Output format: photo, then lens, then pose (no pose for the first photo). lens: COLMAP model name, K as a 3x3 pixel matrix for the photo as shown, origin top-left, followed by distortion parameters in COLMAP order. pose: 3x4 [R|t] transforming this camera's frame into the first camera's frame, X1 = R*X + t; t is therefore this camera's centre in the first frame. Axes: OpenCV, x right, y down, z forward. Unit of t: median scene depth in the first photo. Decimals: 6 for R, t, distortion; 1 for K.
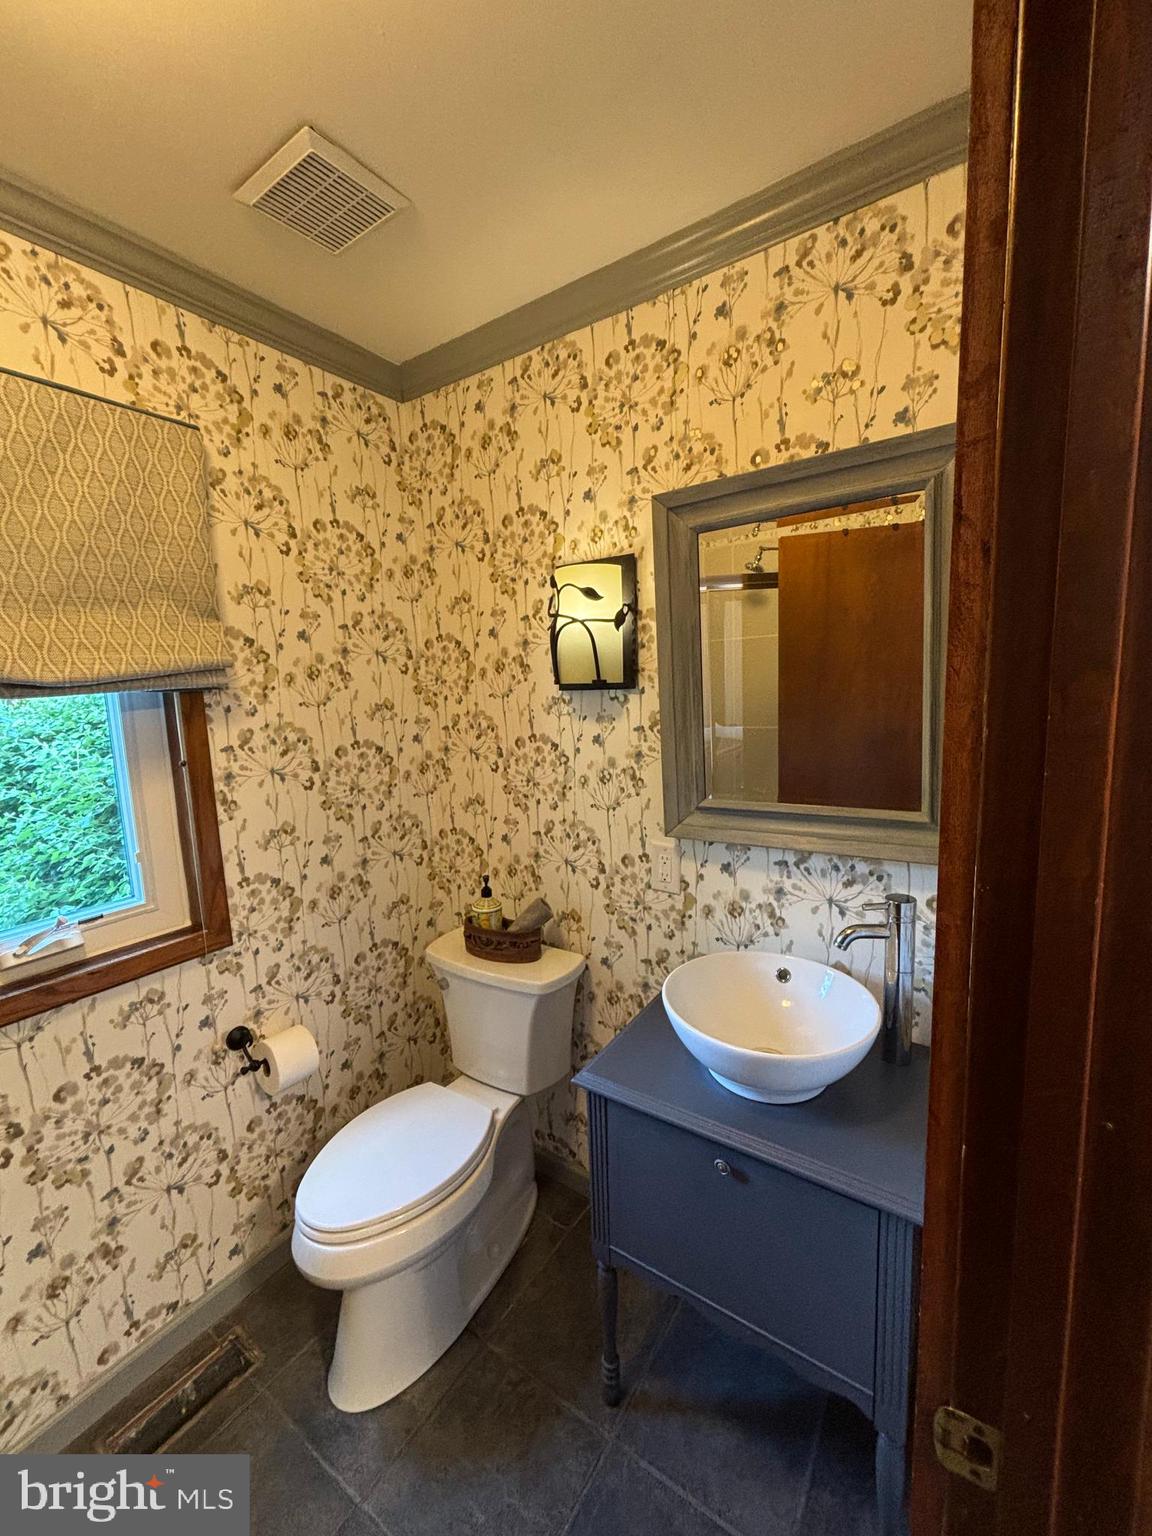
lens RADIAL K [[618.3, 0, 576.5], [0, 618.3, 763.3], [0, 0, 1]] dist [-0.022813, 0.007516]
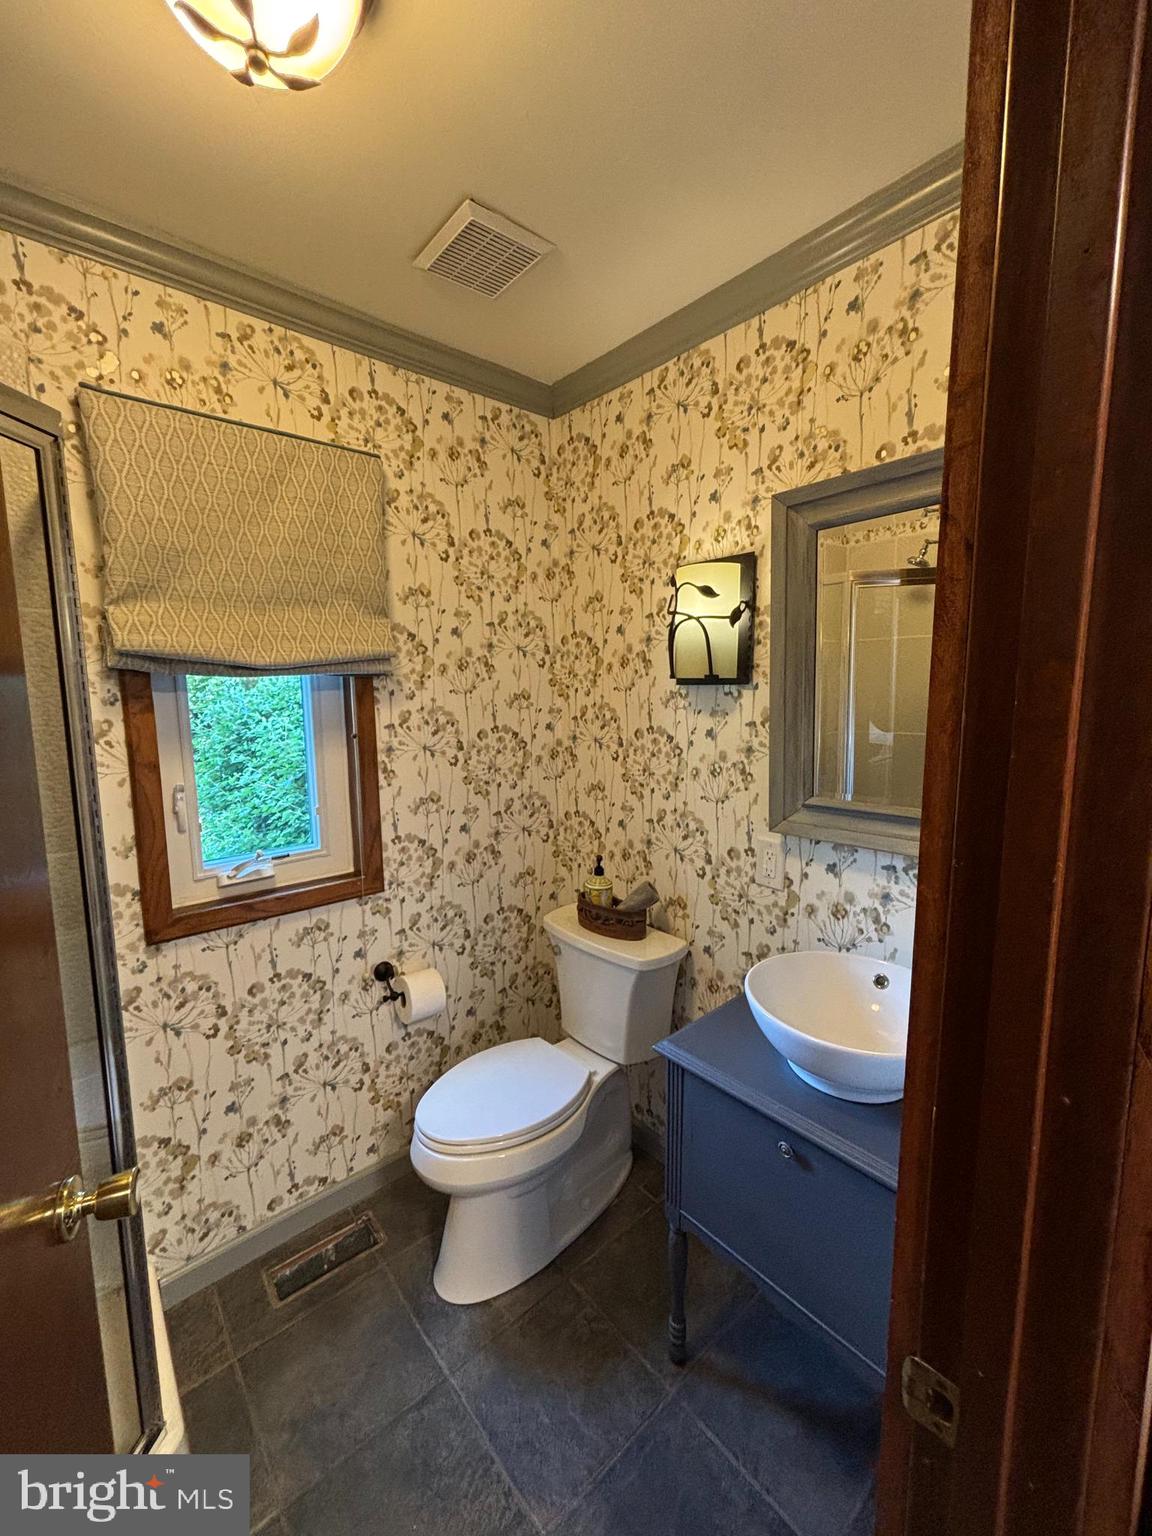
lens RADIAL K [[619.6, 0, 576.0], [0, 619.6, 768.0], [0, 0, 1]] dist [-0.027763, 0.008573]
pose [[0.965383, 0.061056, -0.253589, 0.084748], [-0.059725, 0.998131, 0.012952, 0.019684], [0.253906, 0.002642, 0.967225, -0.058651]]
